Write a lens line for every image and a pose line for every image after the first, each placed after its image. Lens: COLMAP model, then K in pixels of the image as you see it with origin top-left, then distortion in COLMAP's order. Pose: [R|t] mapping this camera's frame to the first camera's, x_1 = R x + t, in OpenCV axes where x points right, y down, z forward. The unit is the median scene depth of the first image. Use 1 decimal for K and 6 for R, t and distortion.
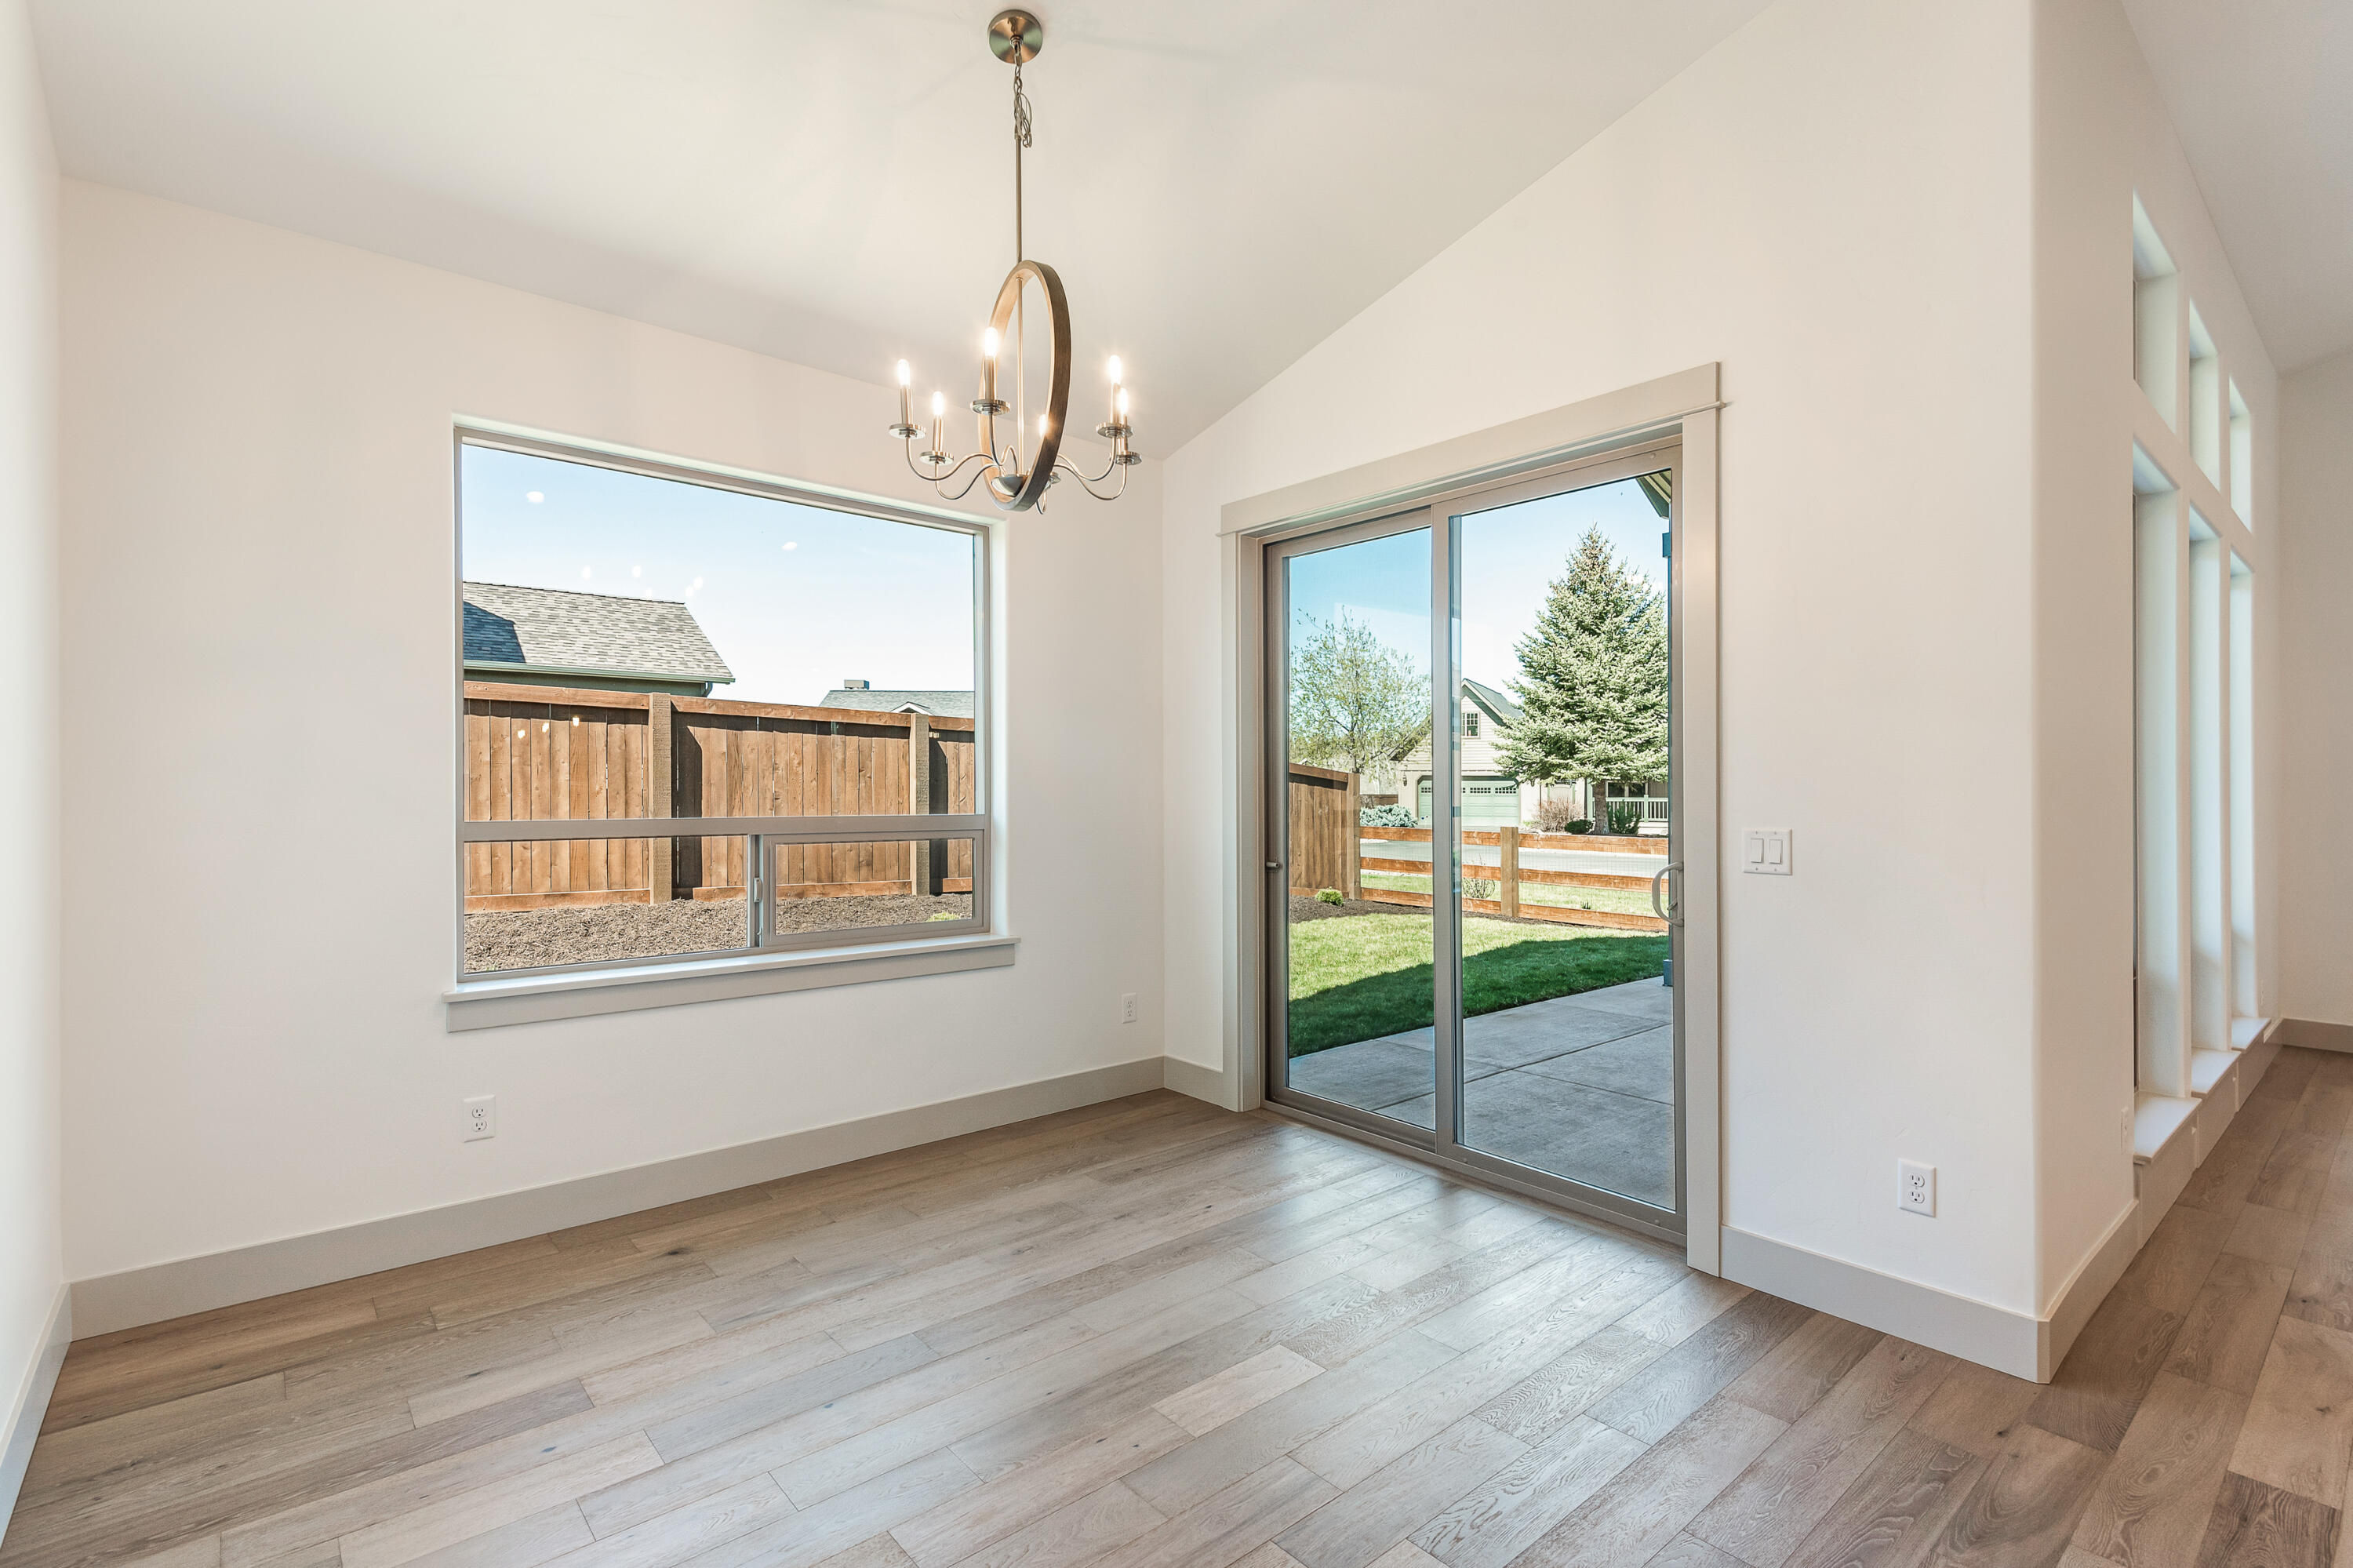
lens RADIAL K [[1079.1, 0, 1154.9], [0, 1079.1, 786.5], [0, 0, 1]] dist [0.030460, 0.000008]
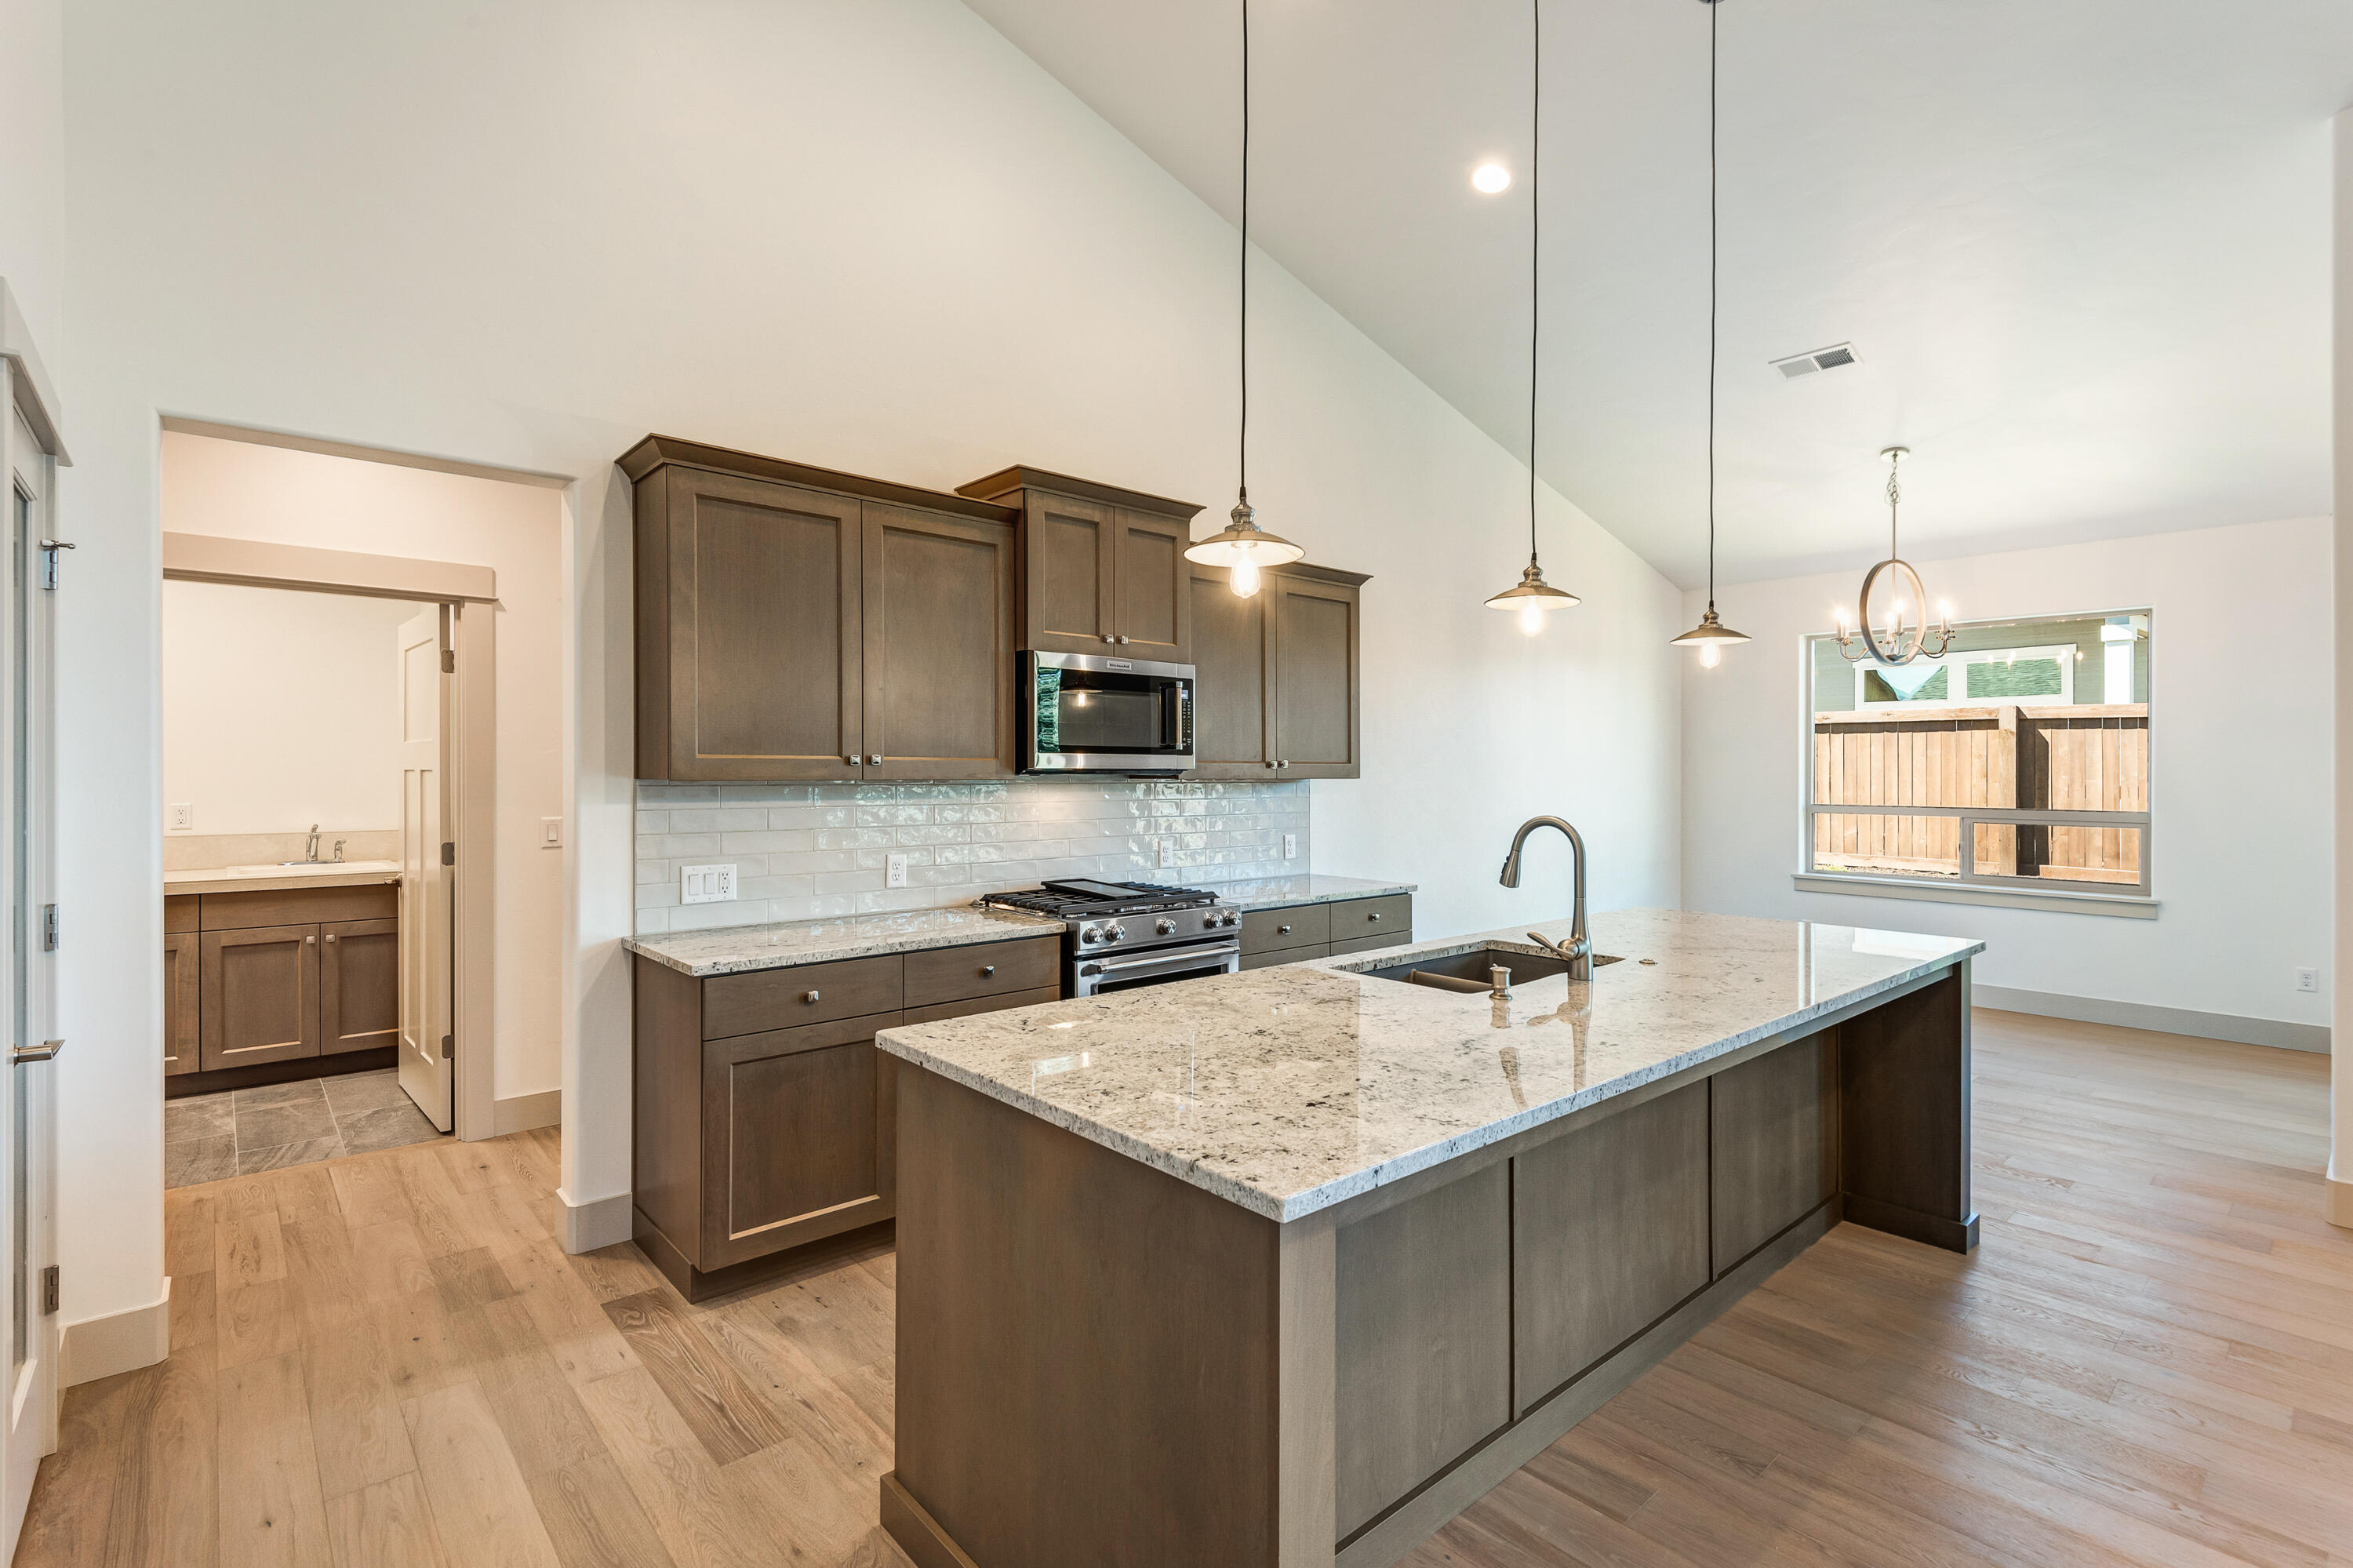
lens RADIAL K [[1077.3, 0, 1180.5], [0, 1077.3, 777.4], [0, 0, 1]] dist [0.029585, -0.000338]
pose [[0.037665, 0.002638, -0.999287, 0.402649], [-0.004594, 0.999986, 0.002467, -0.005444], [0.999280, 0.004498, 0.037676, -0.104909]]
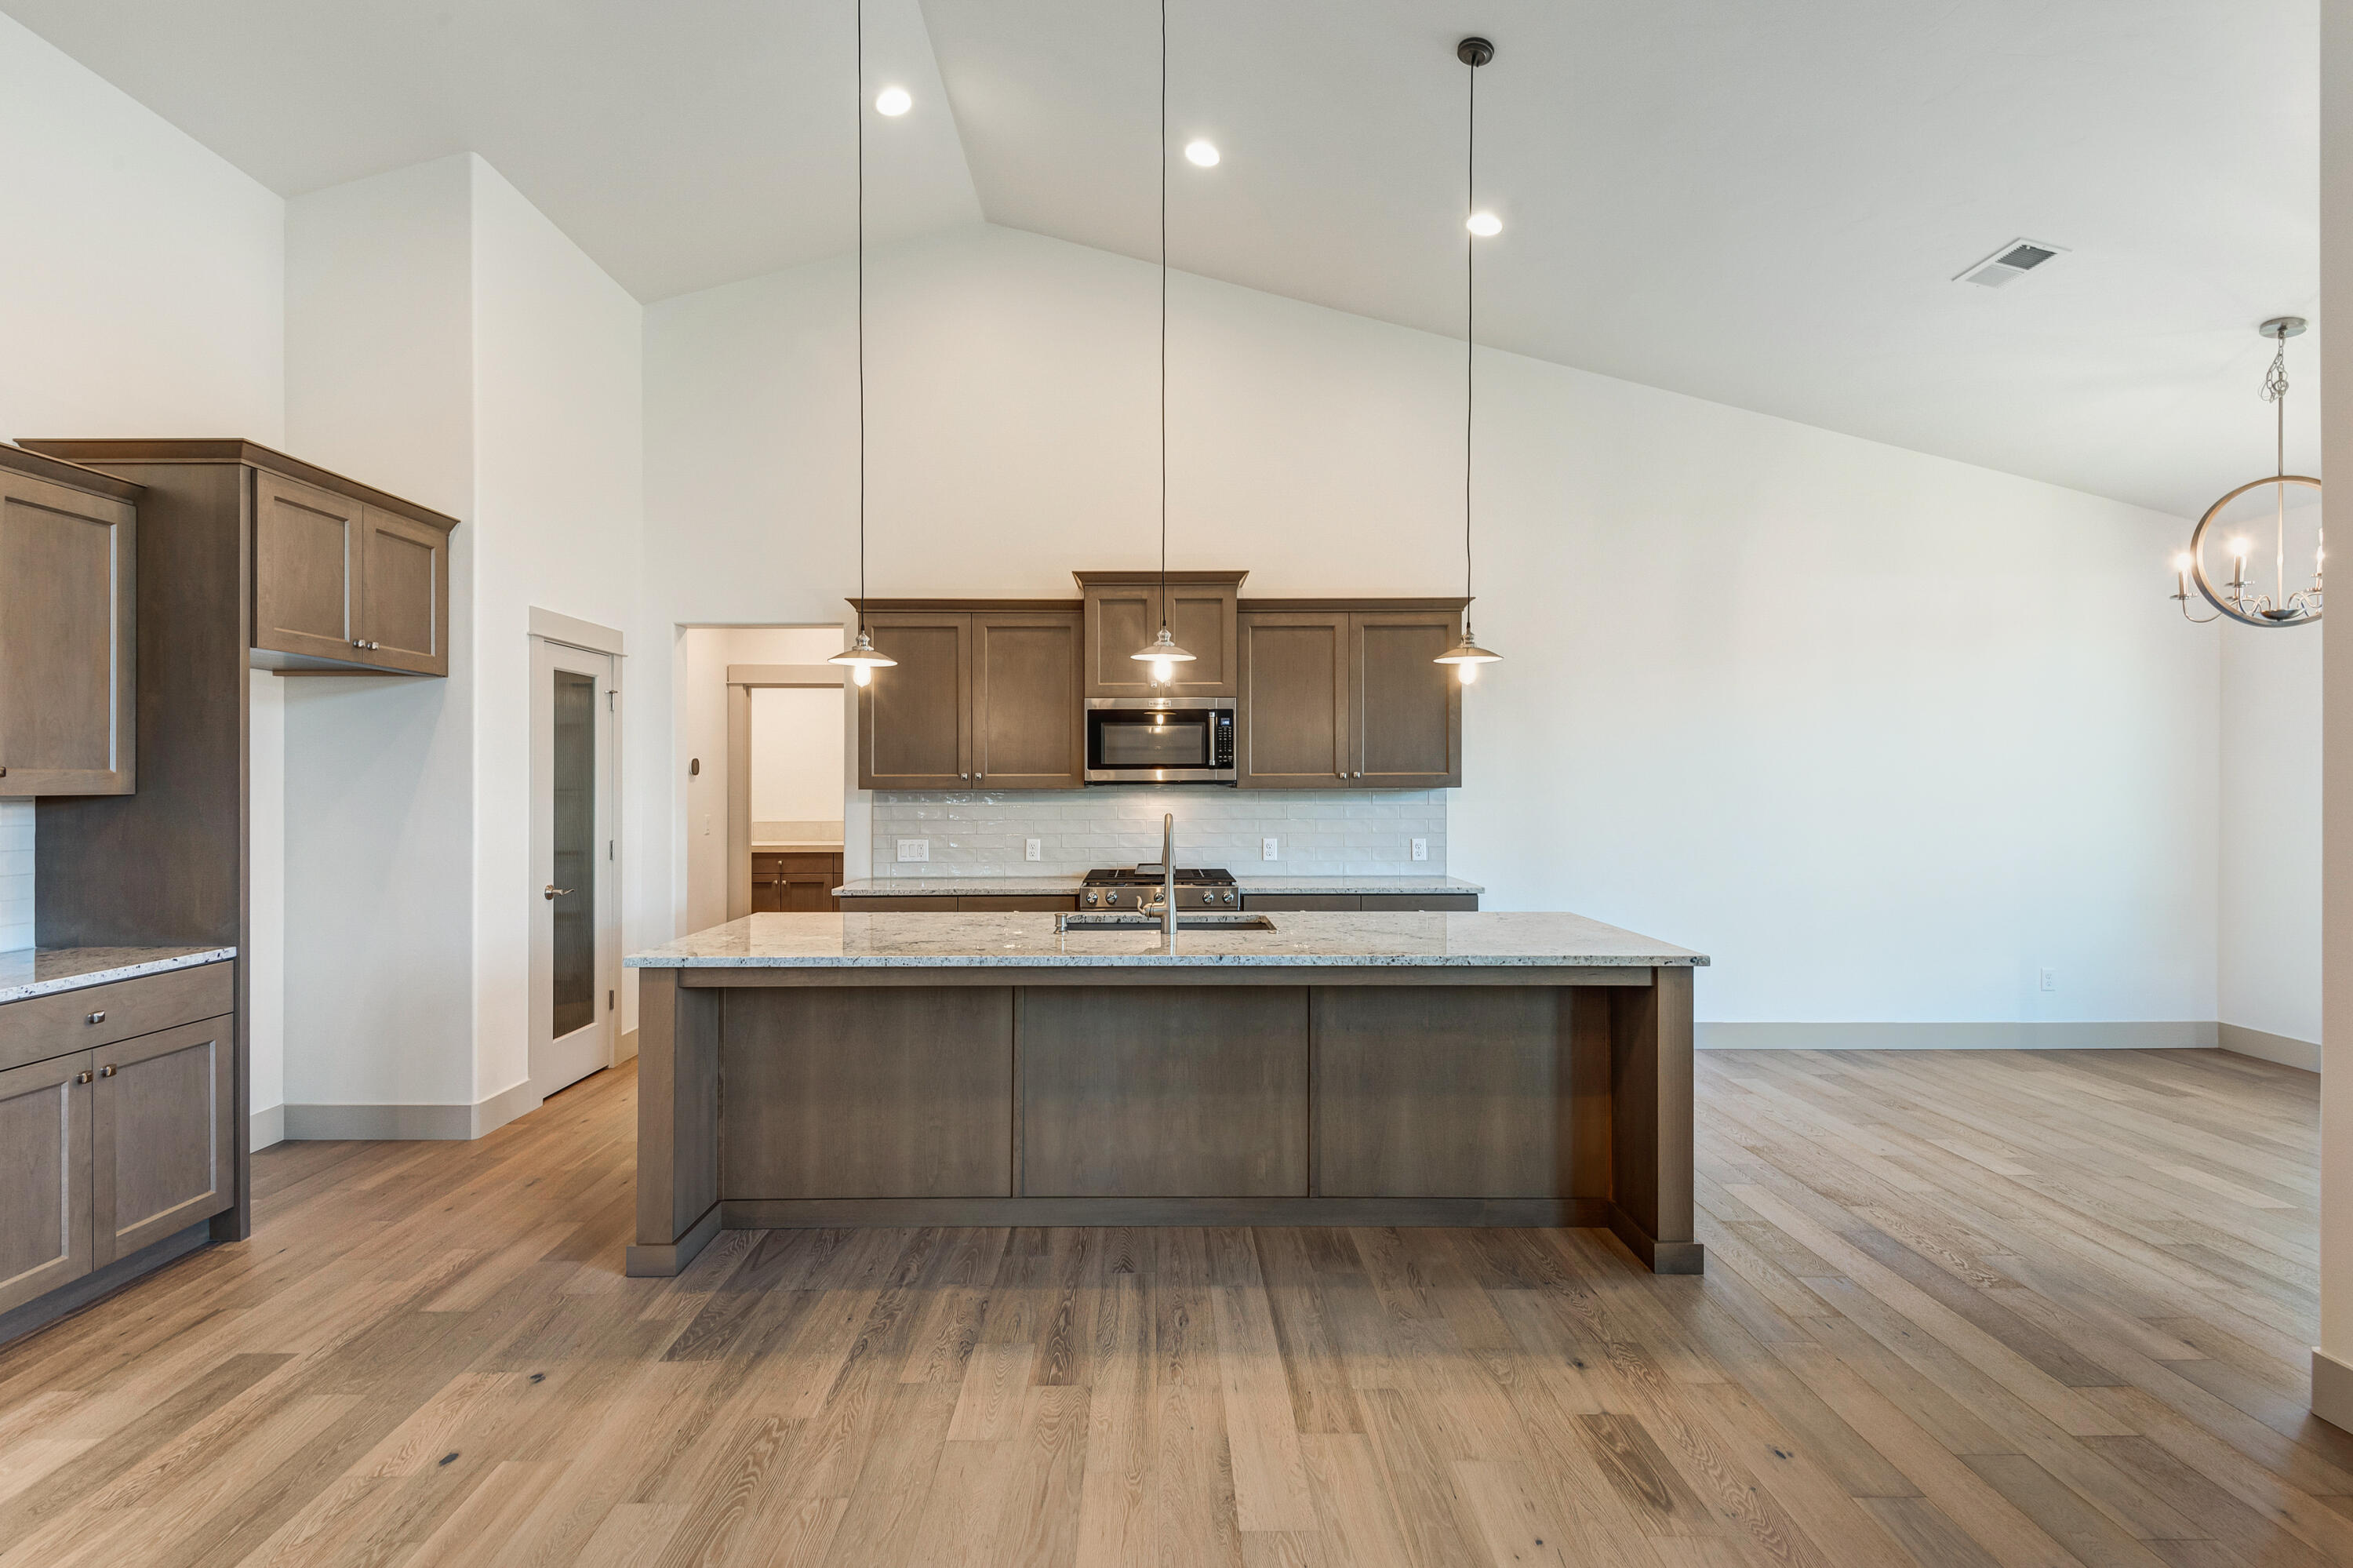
lens RADIAL K [[1103.9, 0, 1156.7], [0, 1103.9, 786.2], [0, 0, 1]] dist [0.042399, -0.026350]
pose [[-0.634711, 0.001947, -0.772747, 0.421406], [-0.000668, 0.999995, 0.003068, -0.006251], [0.772749, 0.002463, -0.634707, 0.150282]]
